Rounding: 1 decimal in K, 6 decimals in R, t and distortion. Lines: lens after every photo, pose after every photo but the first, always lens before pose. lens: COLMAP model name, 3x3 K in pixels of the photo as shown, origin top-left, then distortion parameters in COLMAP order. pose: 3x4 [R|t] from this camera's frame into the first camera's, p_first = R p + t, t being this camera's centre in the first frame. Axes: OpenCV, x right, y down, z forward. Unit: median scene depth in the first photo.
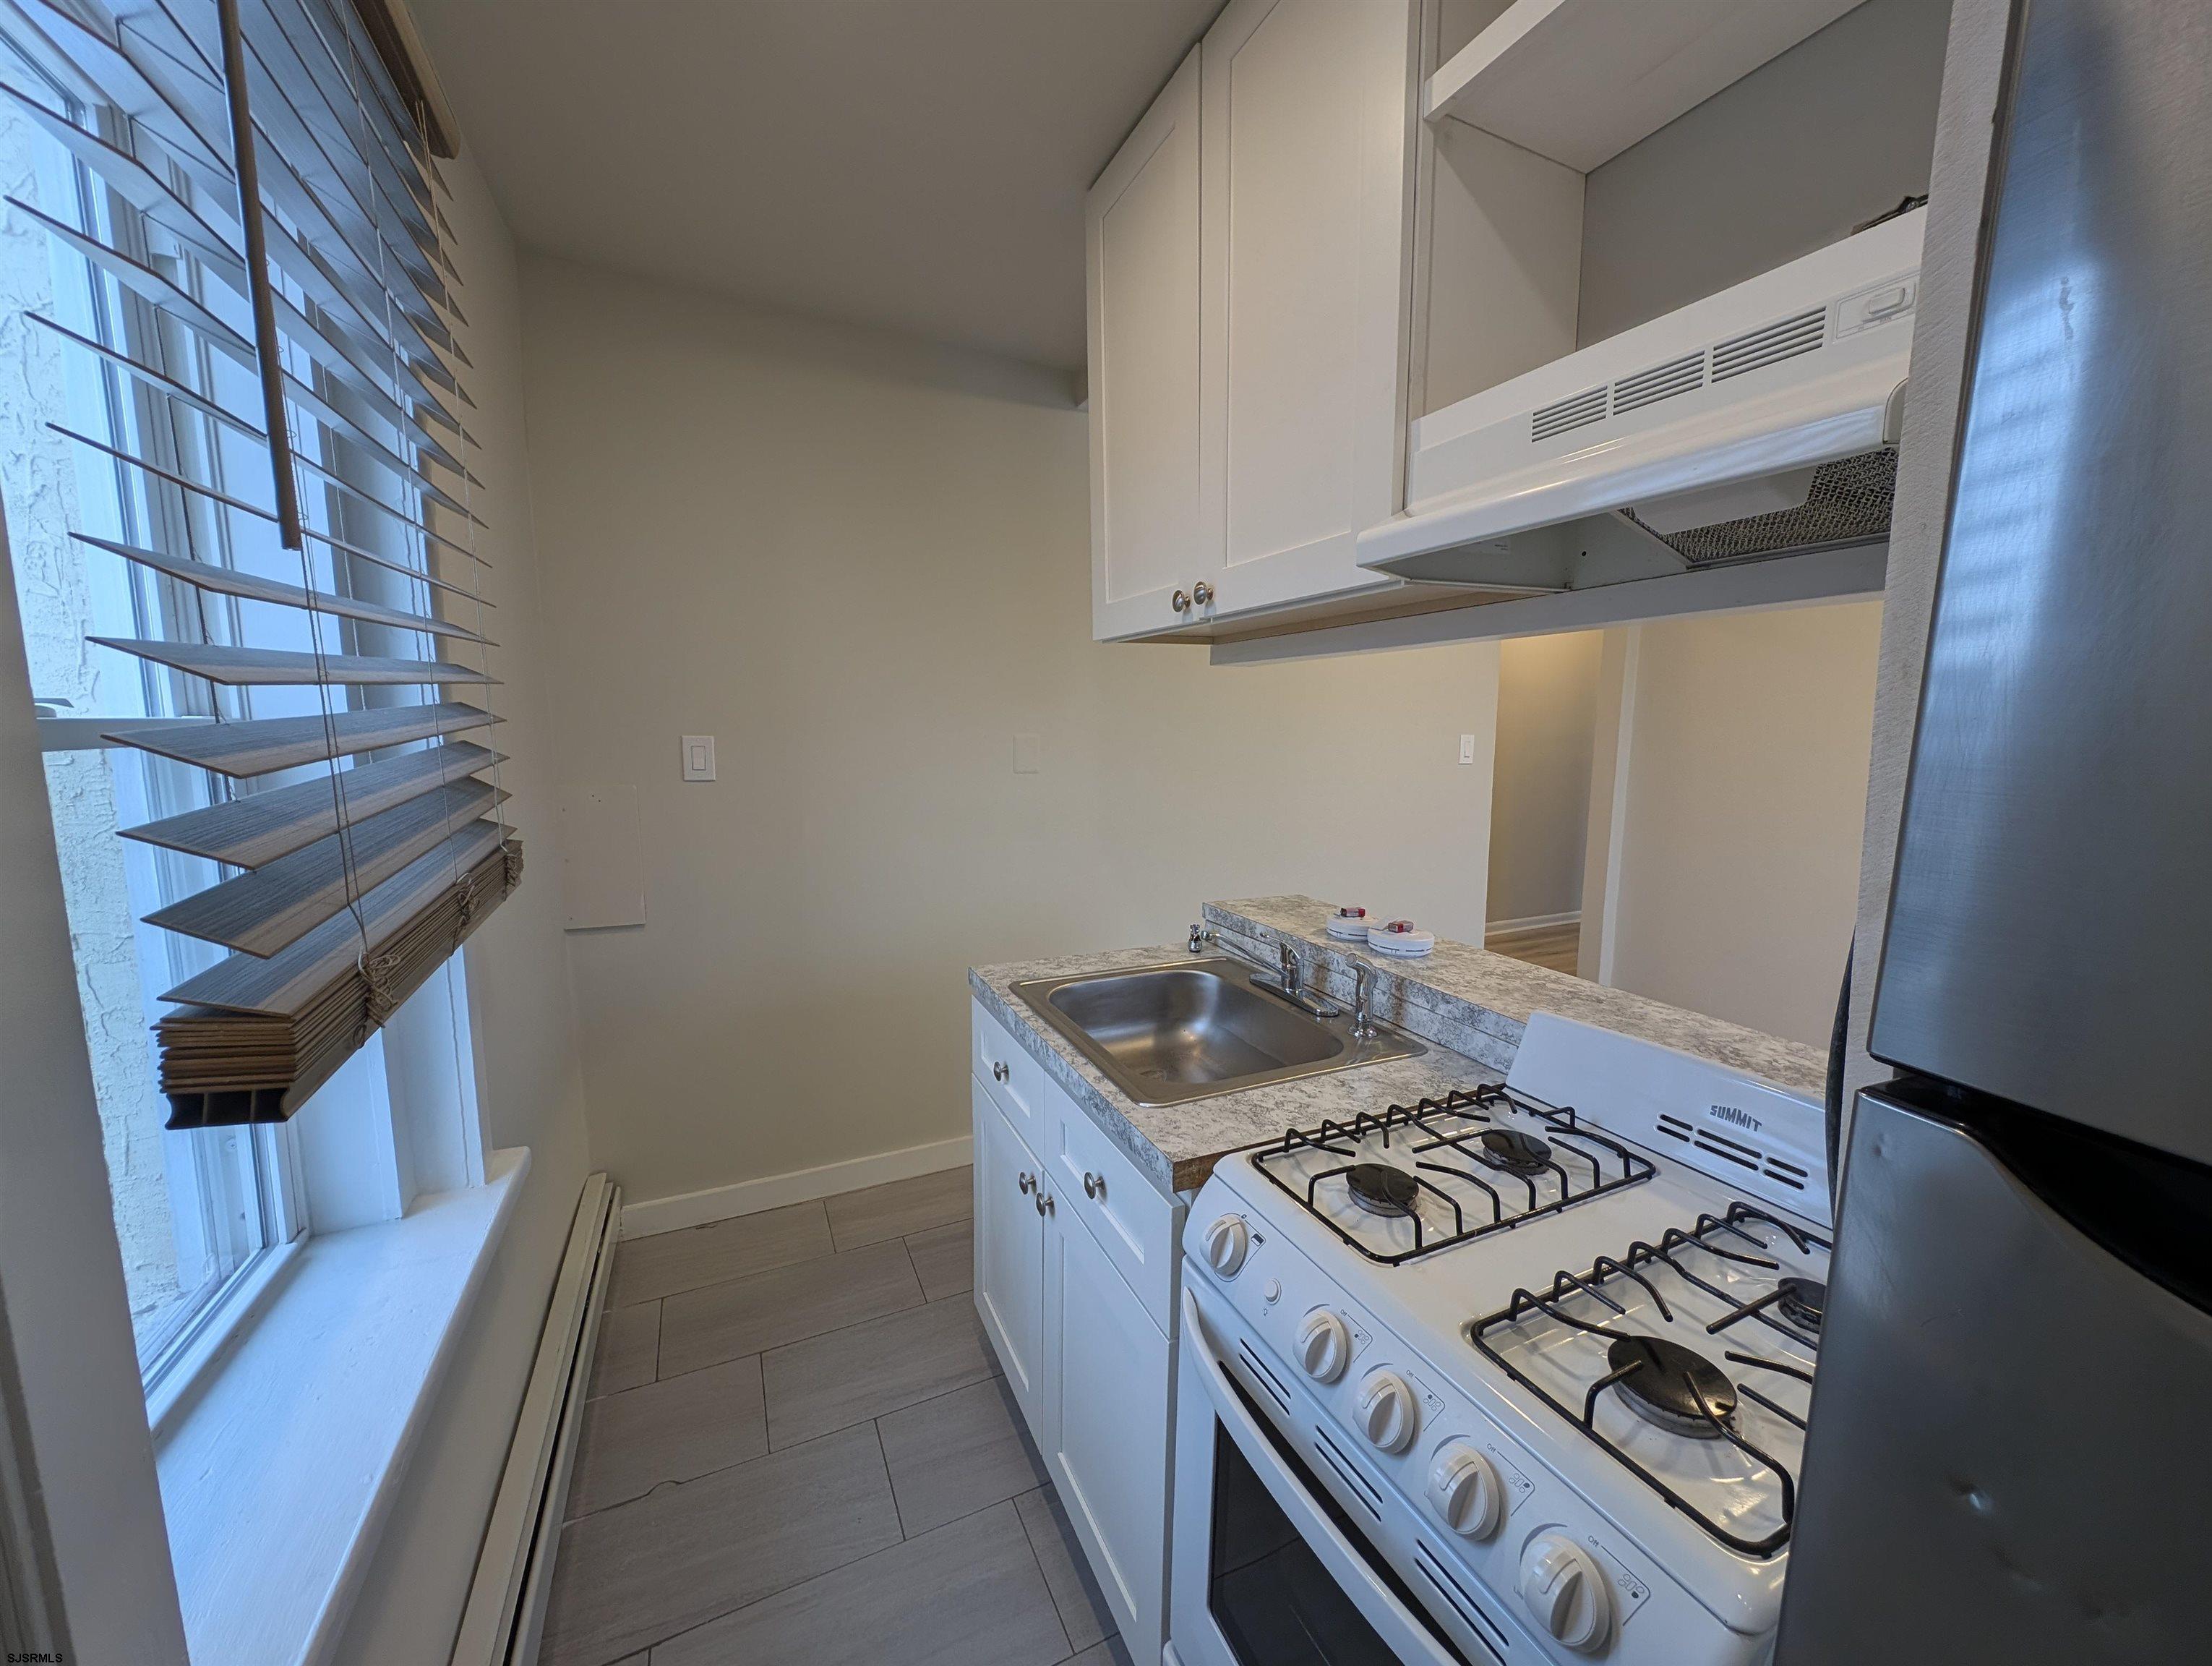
lens RADIAL K [[831.4, 0, 1106.0], [0, 831.4, 833.0], [0, 0, 1]] dist [0.003014, -0.000593]
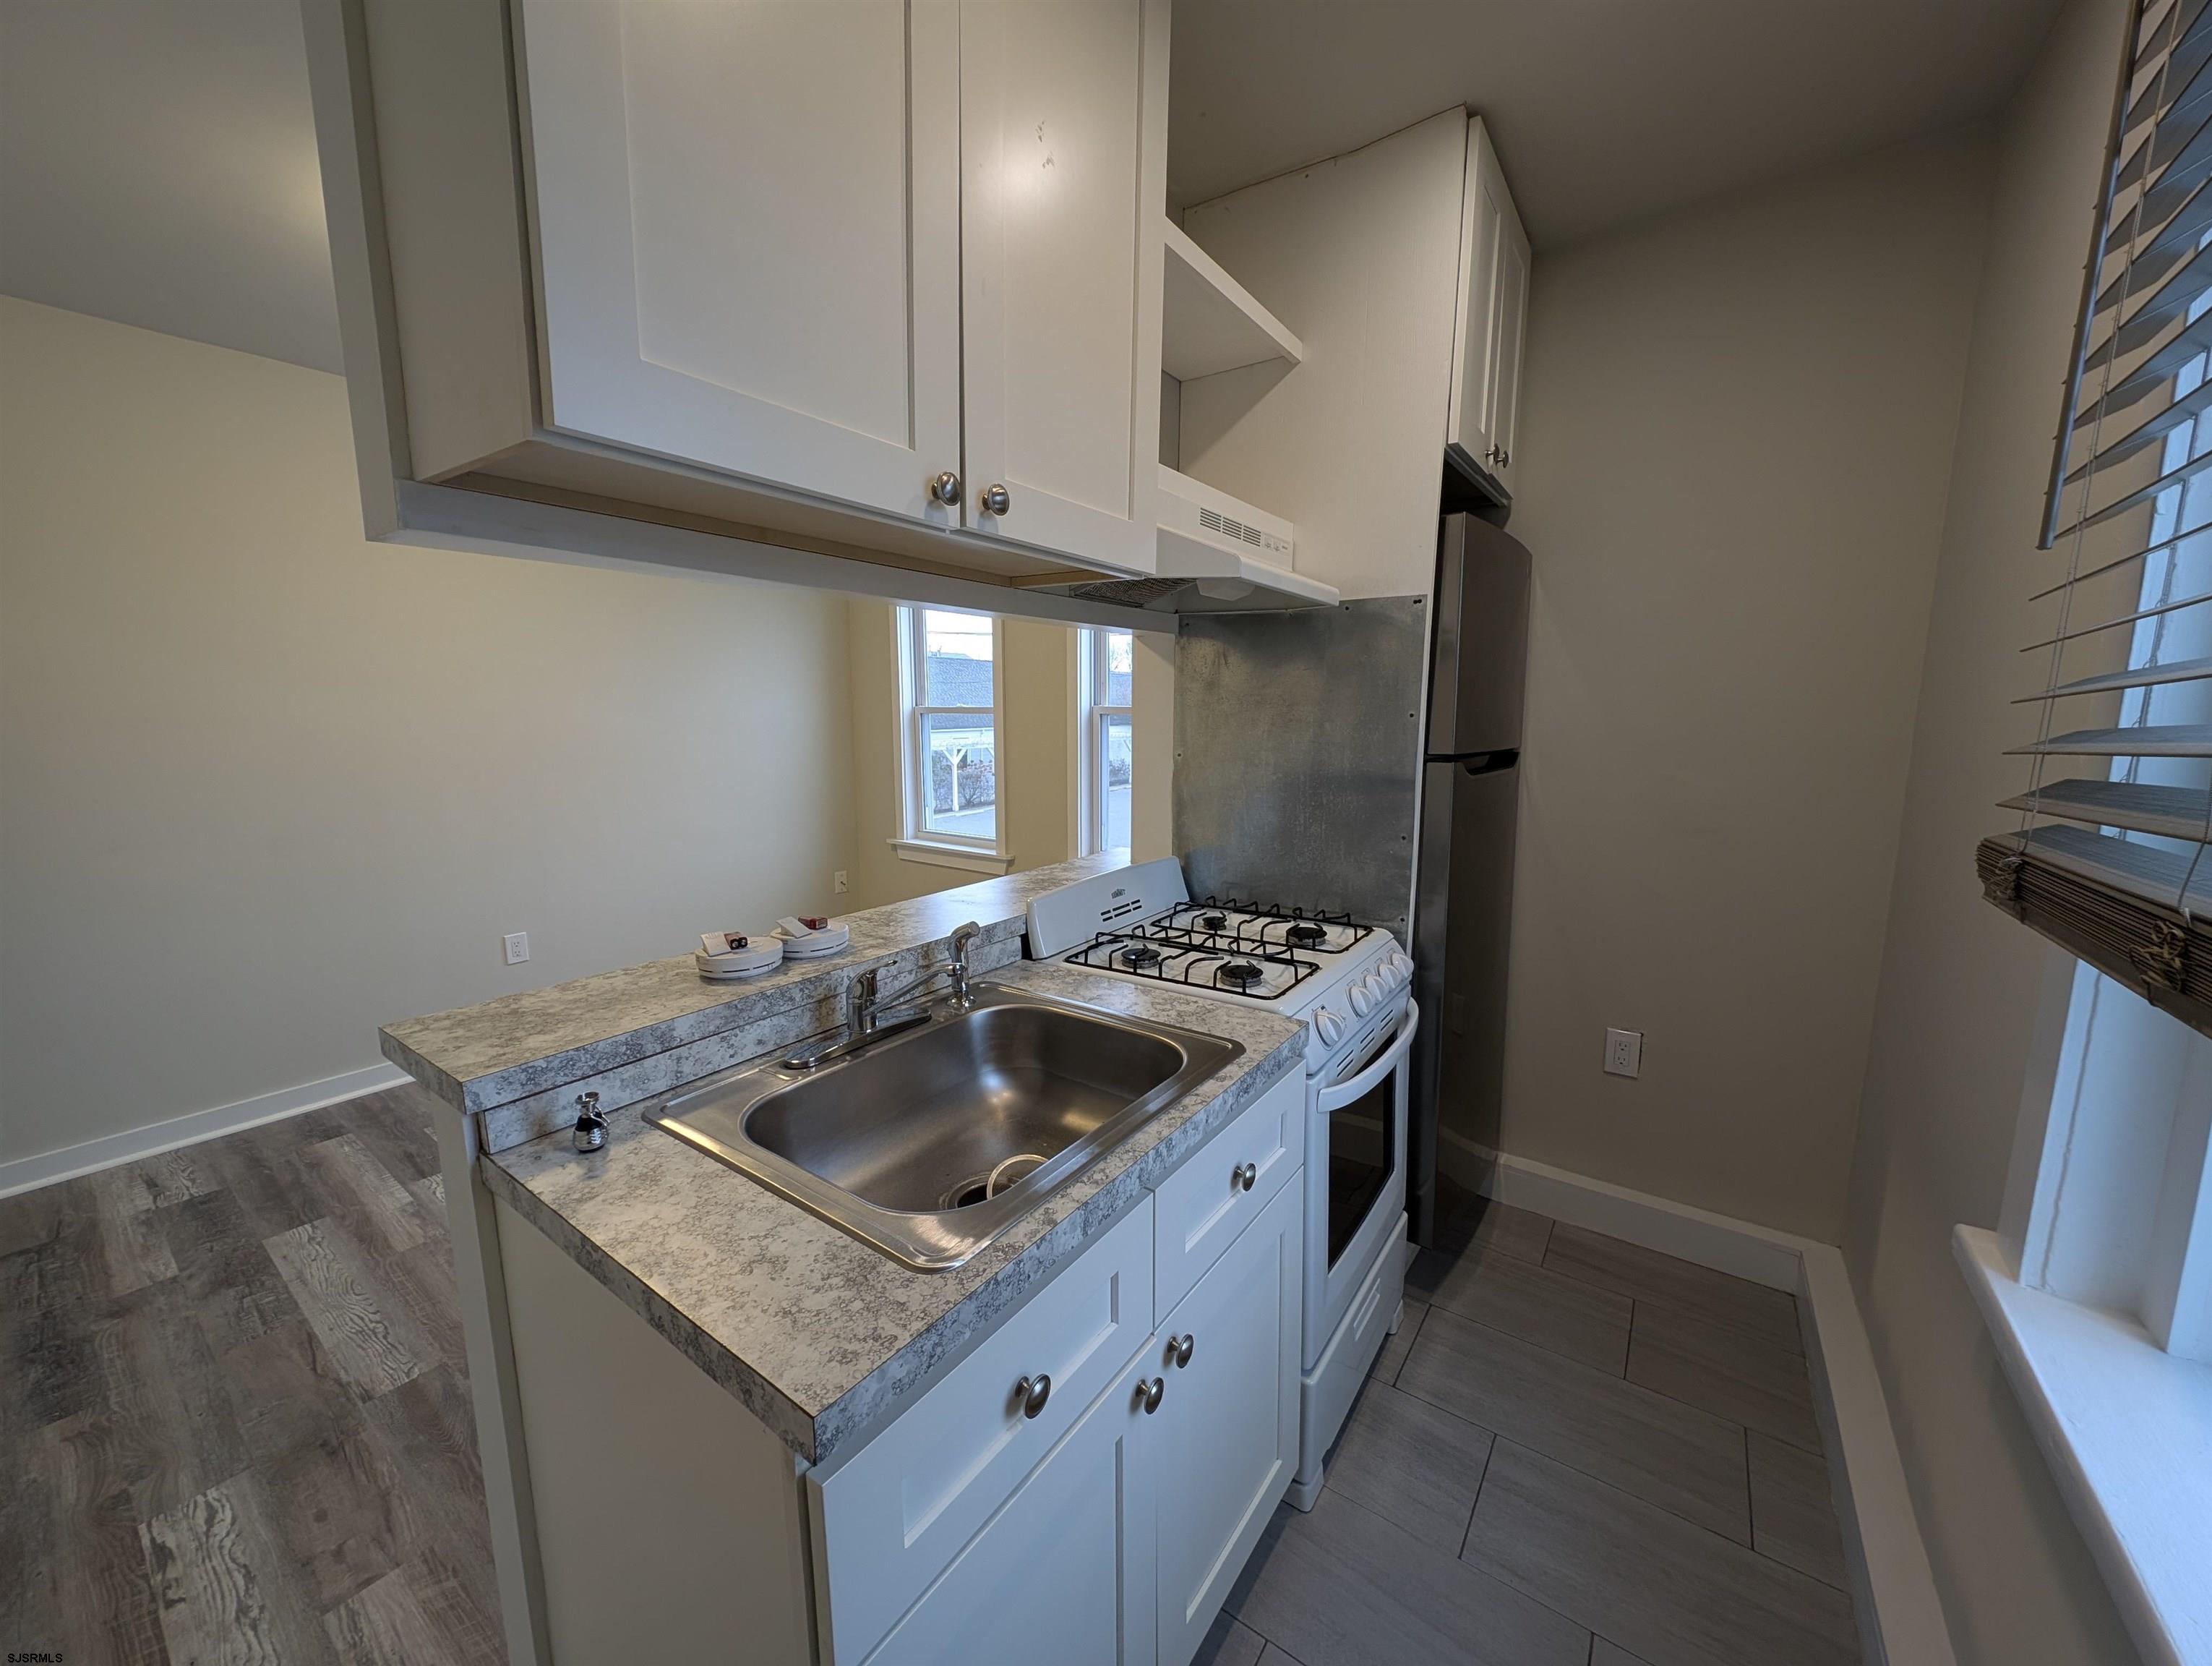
lens RADIAL K [[831.4, 0, 1106.0], [0, 831.4, 833.0], [0, 0, 1]] dist [0.003014, -0.000593]
pose [[-0.491326, -0.131300, 0.861022, -0.581106], [0.113481, 0.970495, 0.212749, -0.139504], [-0.863552, 0.202239, -0.461929, 1.253573]]
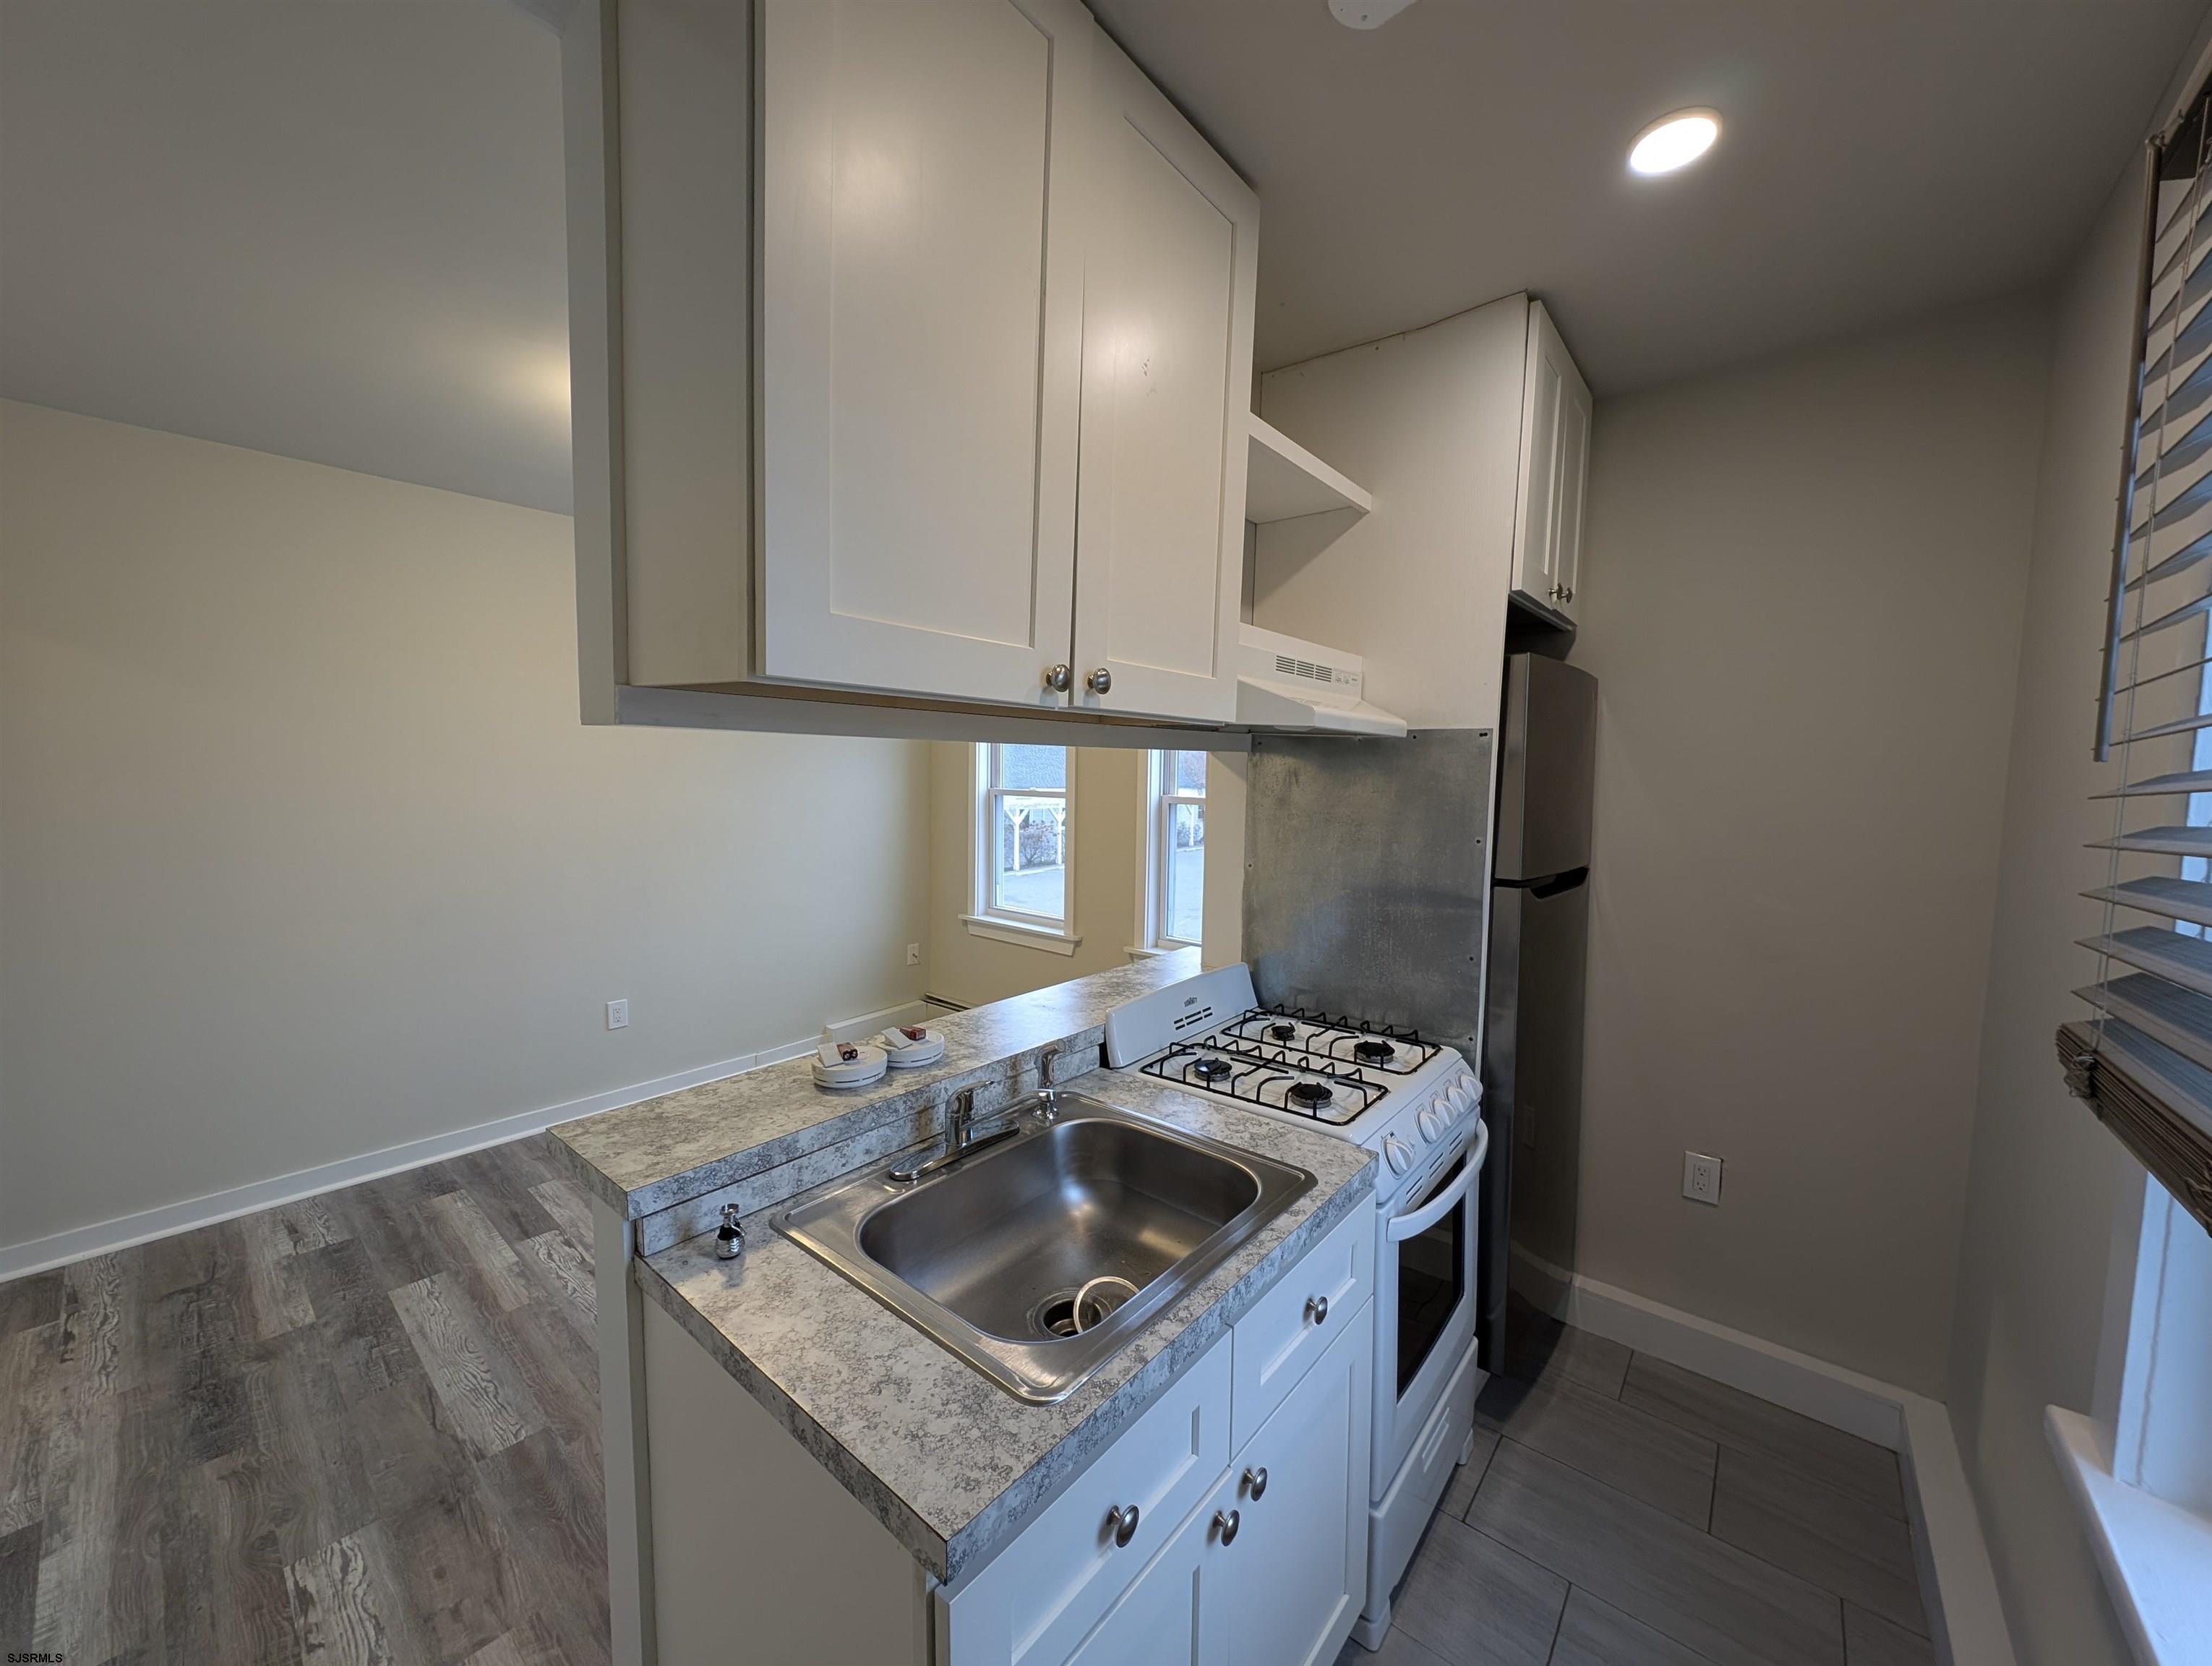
lens RADIAL K [[831.4, 0, 1106.0], [0, 831.4, 833.0], [0, 0, 1]] dist [0.003014, -0.000593]
pose [[-0.426678, -0.078988, 0.900948, -0.626571], [0.102673, 0.985508, 0.135026, -0.237083], [-0.898557, 0.150116, -0.412384, 1.298248]]
